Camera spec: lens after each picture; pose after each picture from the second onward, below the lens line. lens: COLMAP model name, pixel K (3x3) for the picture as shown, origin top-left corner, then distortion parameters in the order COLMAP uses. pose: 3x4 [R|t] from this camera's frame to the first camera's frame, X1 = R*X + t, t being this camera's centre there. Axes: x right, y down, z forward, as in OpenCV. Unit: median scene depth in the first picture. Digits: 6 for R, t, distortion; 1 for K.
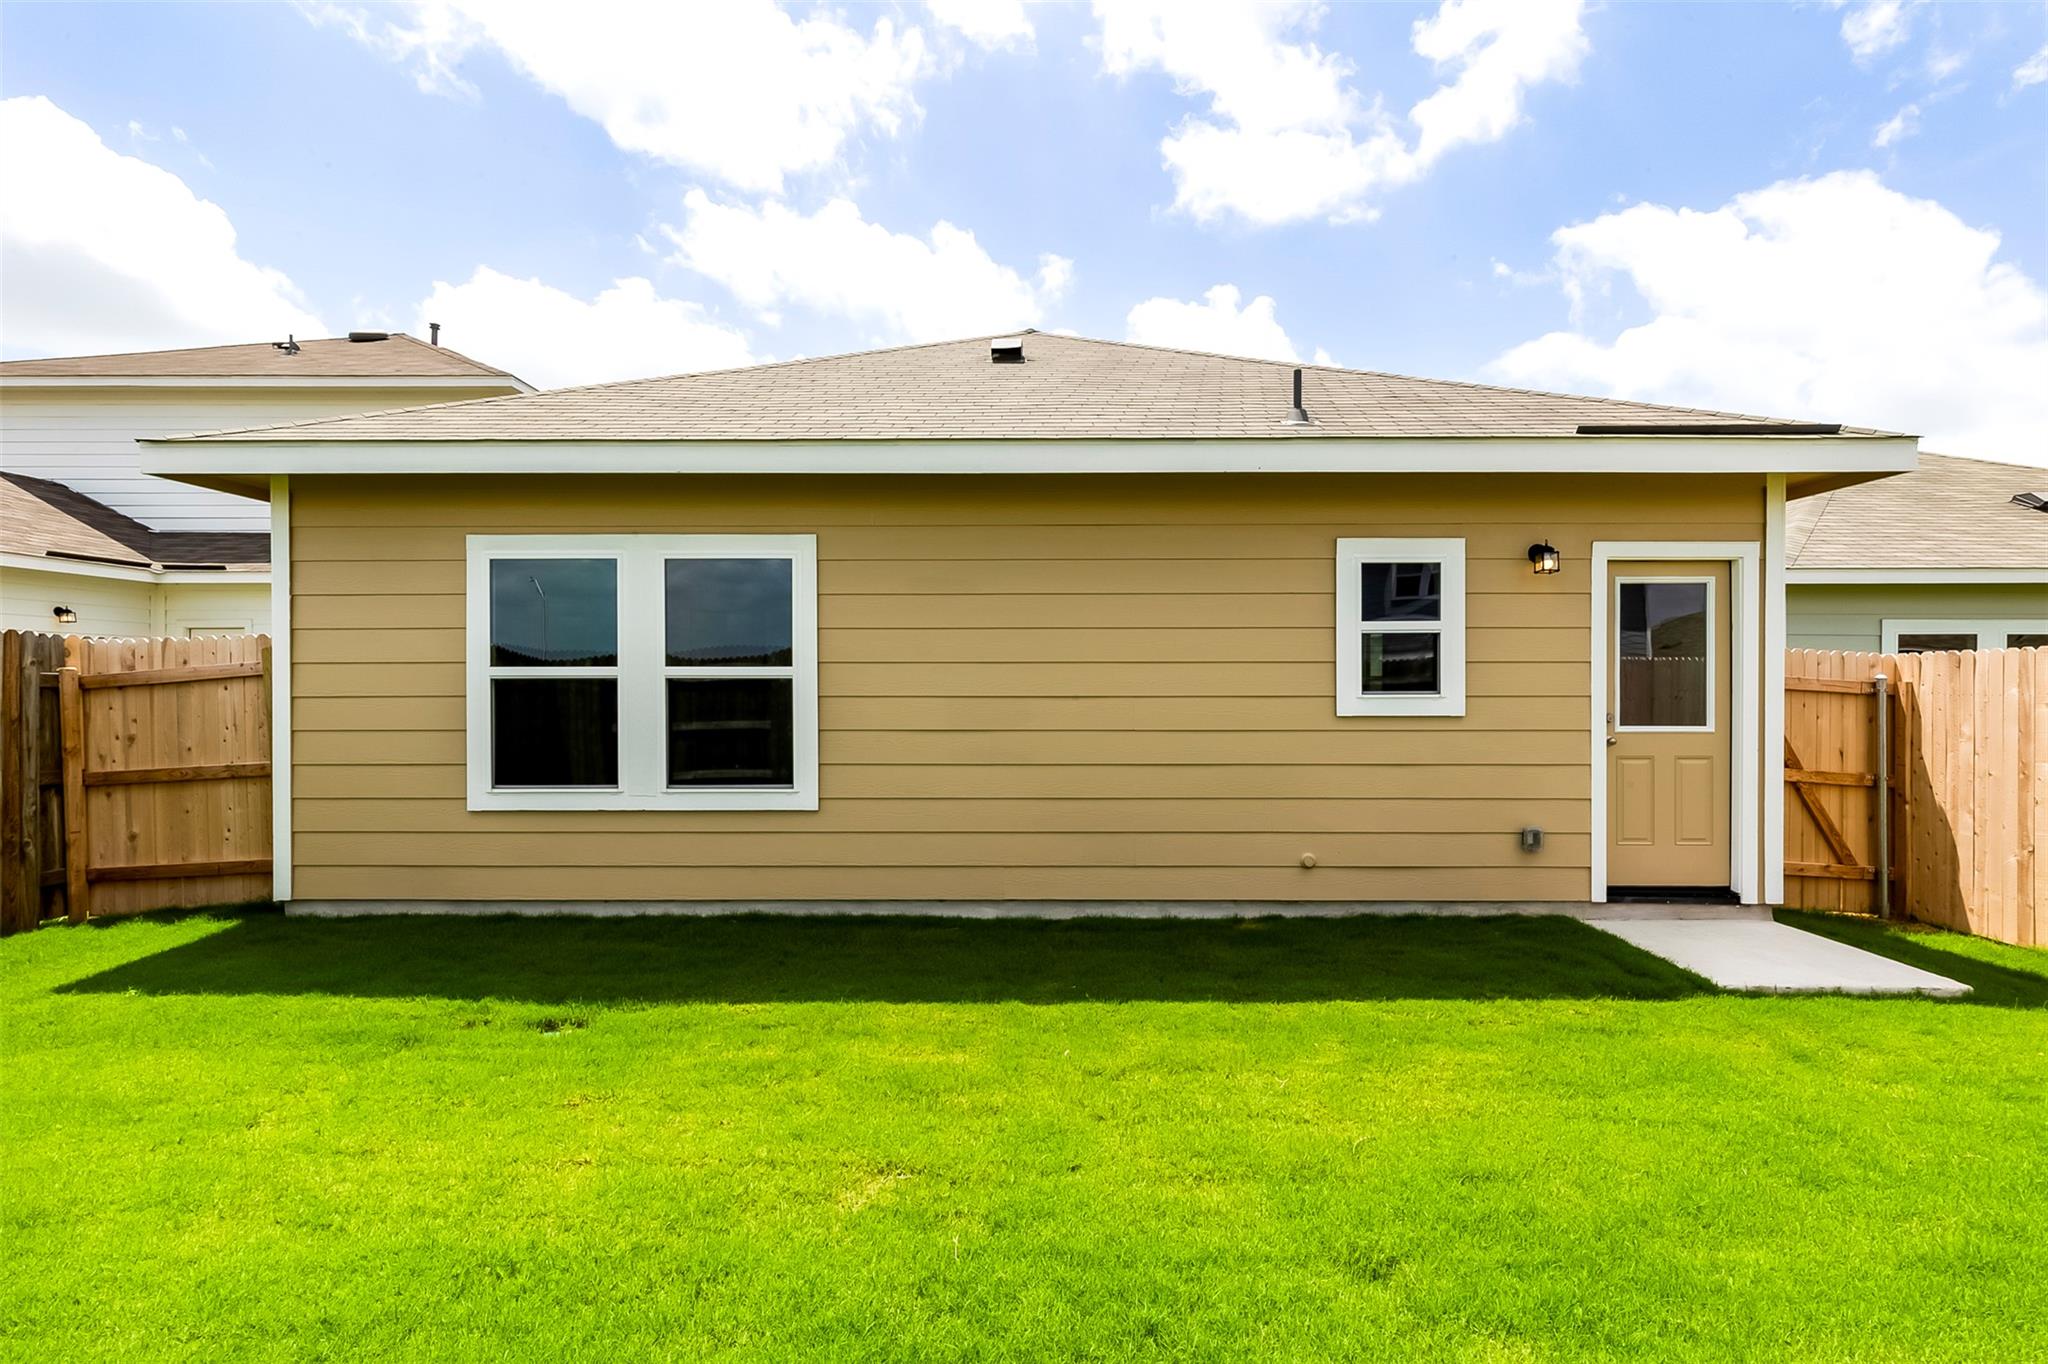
lens RADIAL K [[933.0, 0, 1033.4], [0, 933.0, 686.6], [0, 0, 1]] dist [0.007877, -0.003192]
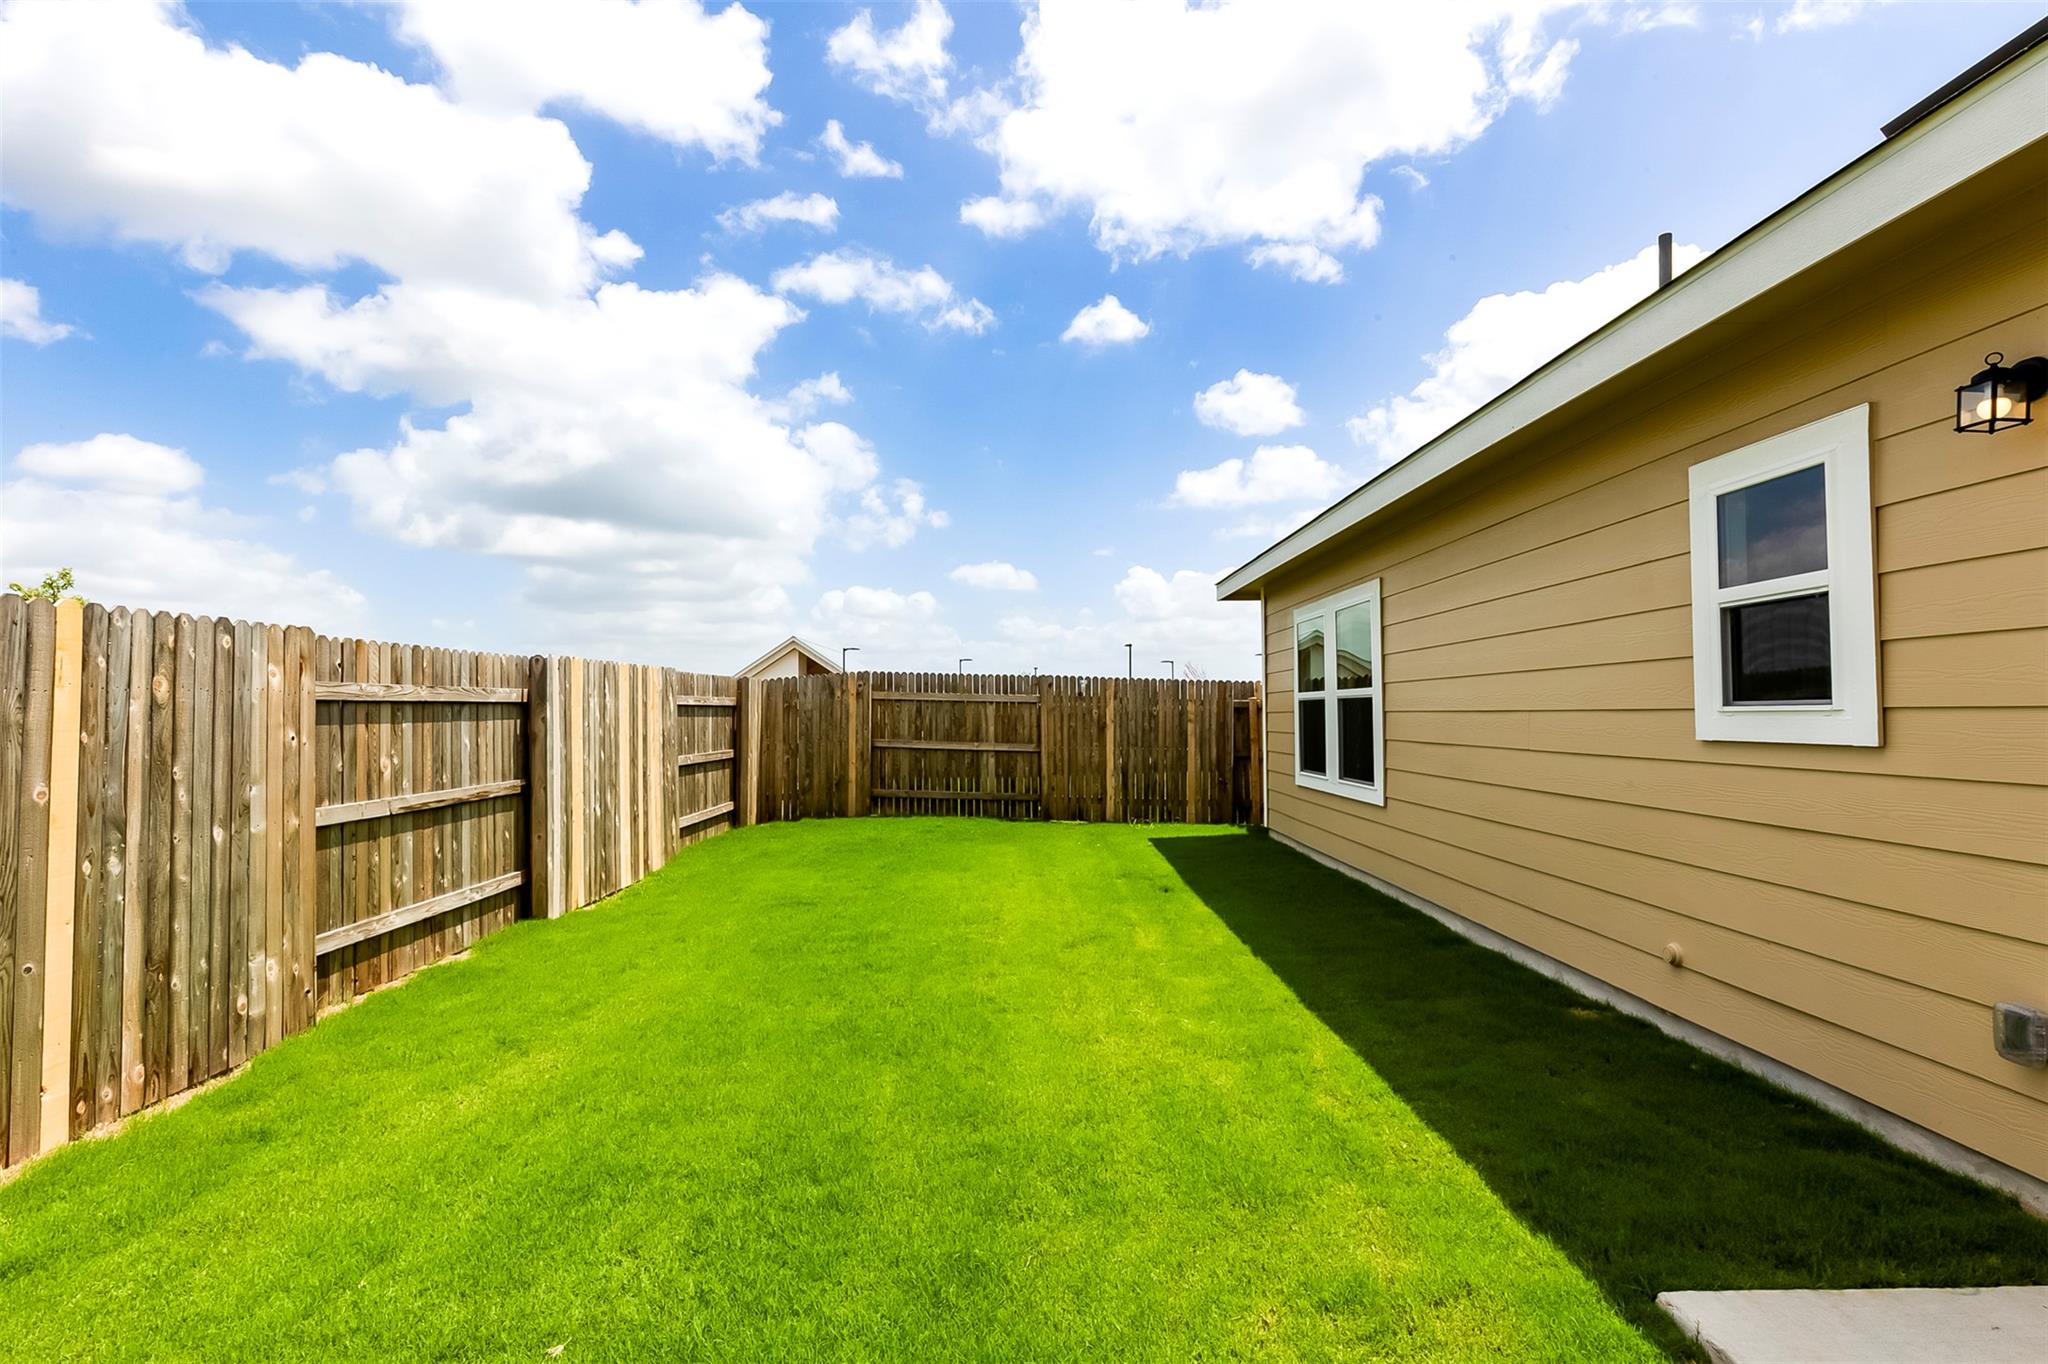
lens RADIAL K [[933.0, 0, 1026.6], [0, 933.0, 698.2], [0, 0, 1]] dist [0.007877, -0.003192]
pose [[0.014725, -0.017525, -0.999738, 0.966031], [-0.004008, 0.999837, -0.017586, 0.015942], [0.999884, 0.004266, 0.014652, 0.525198]]
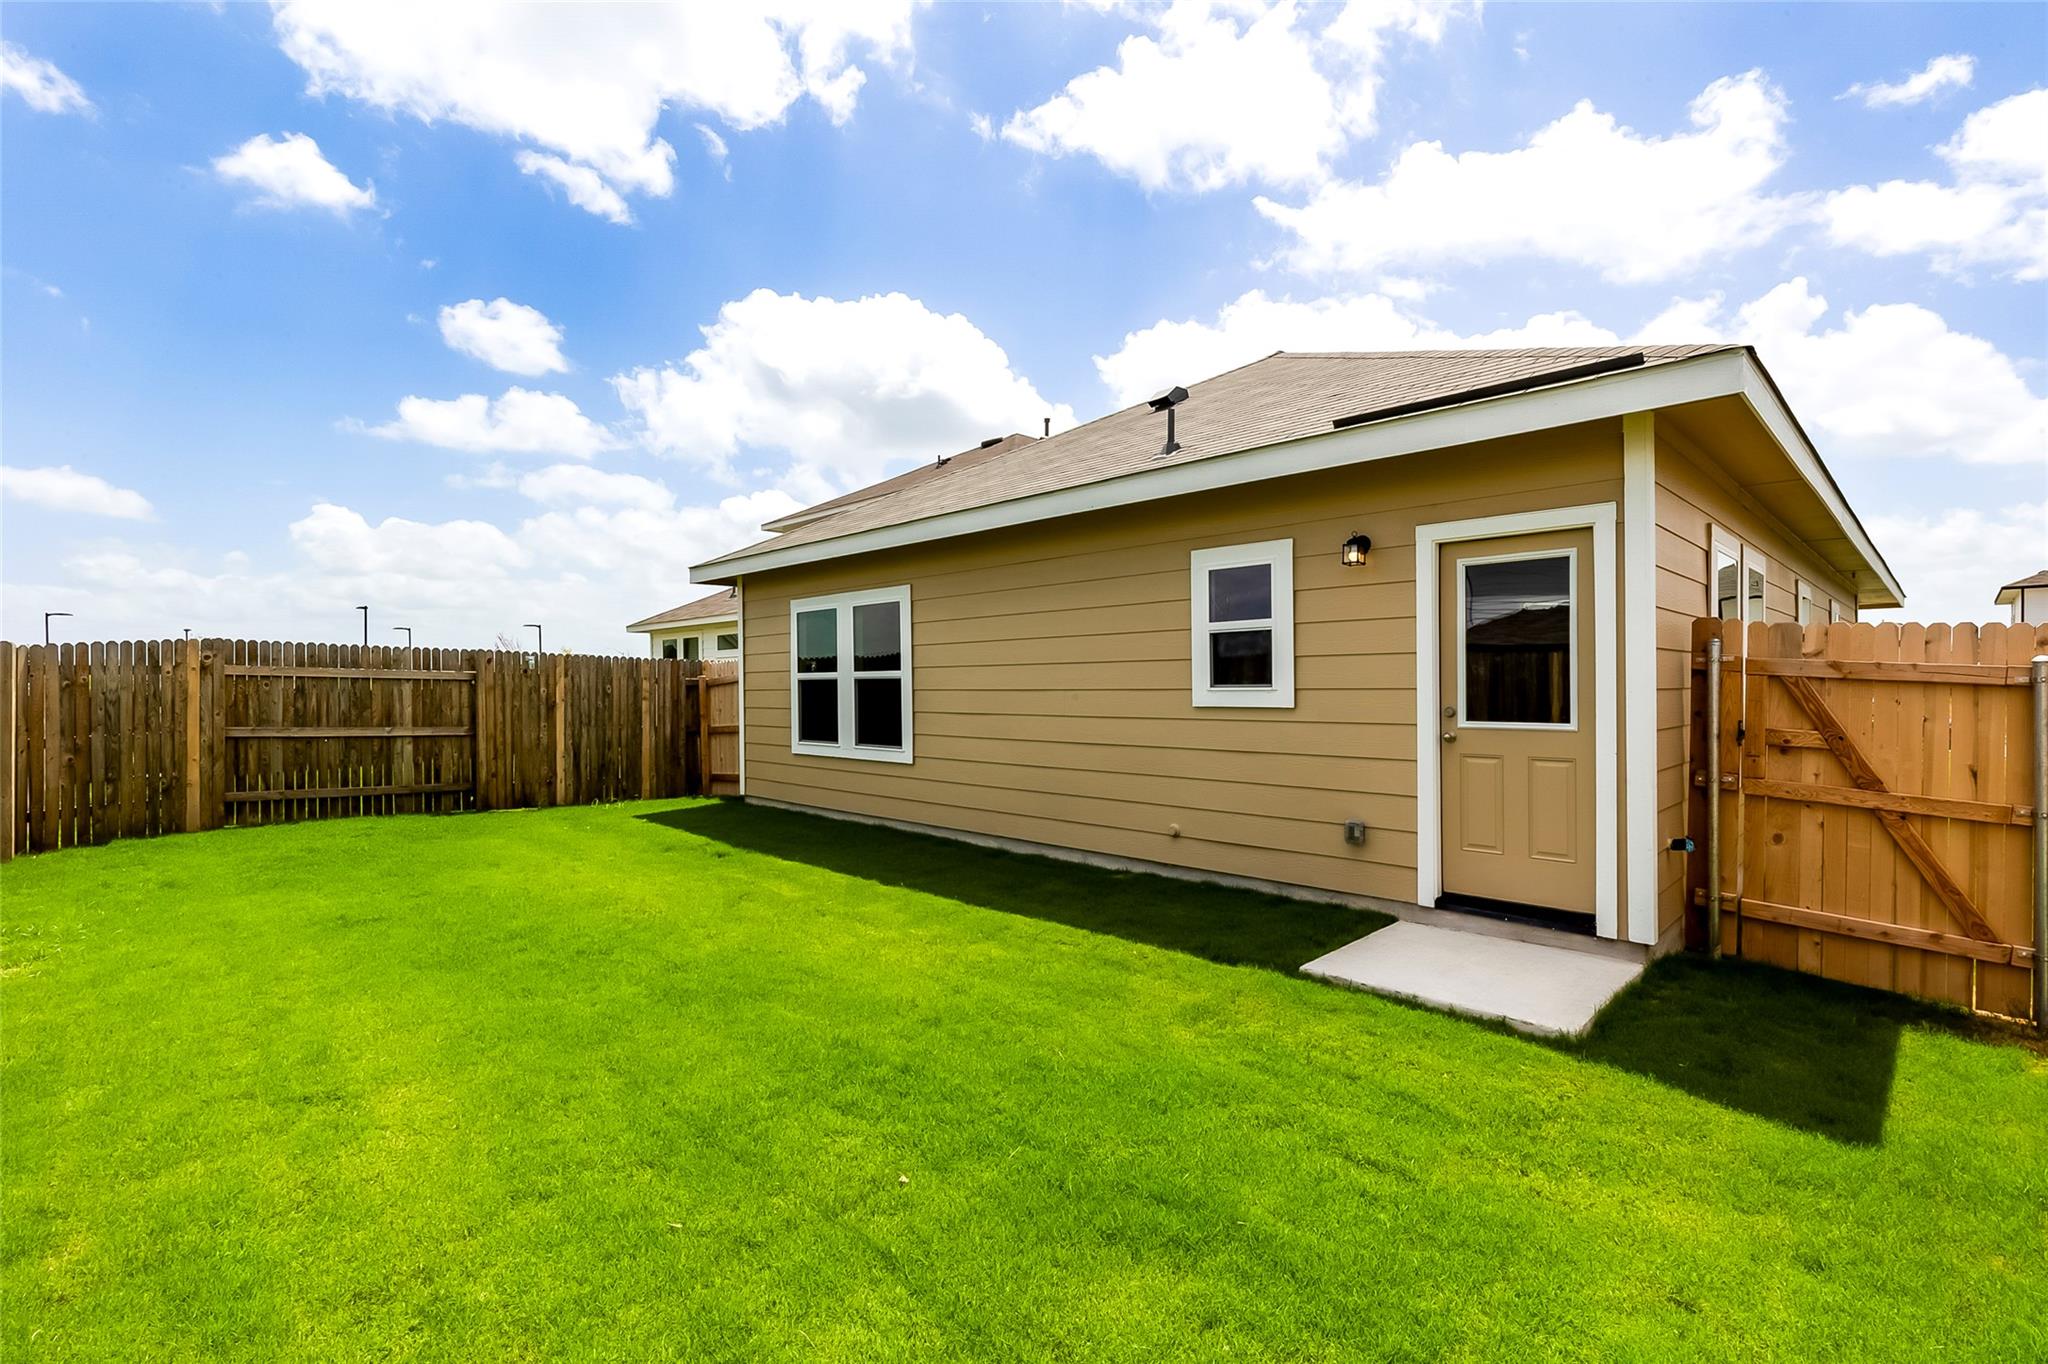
lens RADIAL K [[933.0, 0, 1037.1], [0, 933.0, 707.2], [0, 0, 1]] dist [0.007877, -0.003192]
pose [[0.714554, 0.012526, -0.699468, 0.985907], [0.002947, 0.999777, 0.020916, 0.007844], [0.699574, -0.017007, 0.714357, 0.051022]]
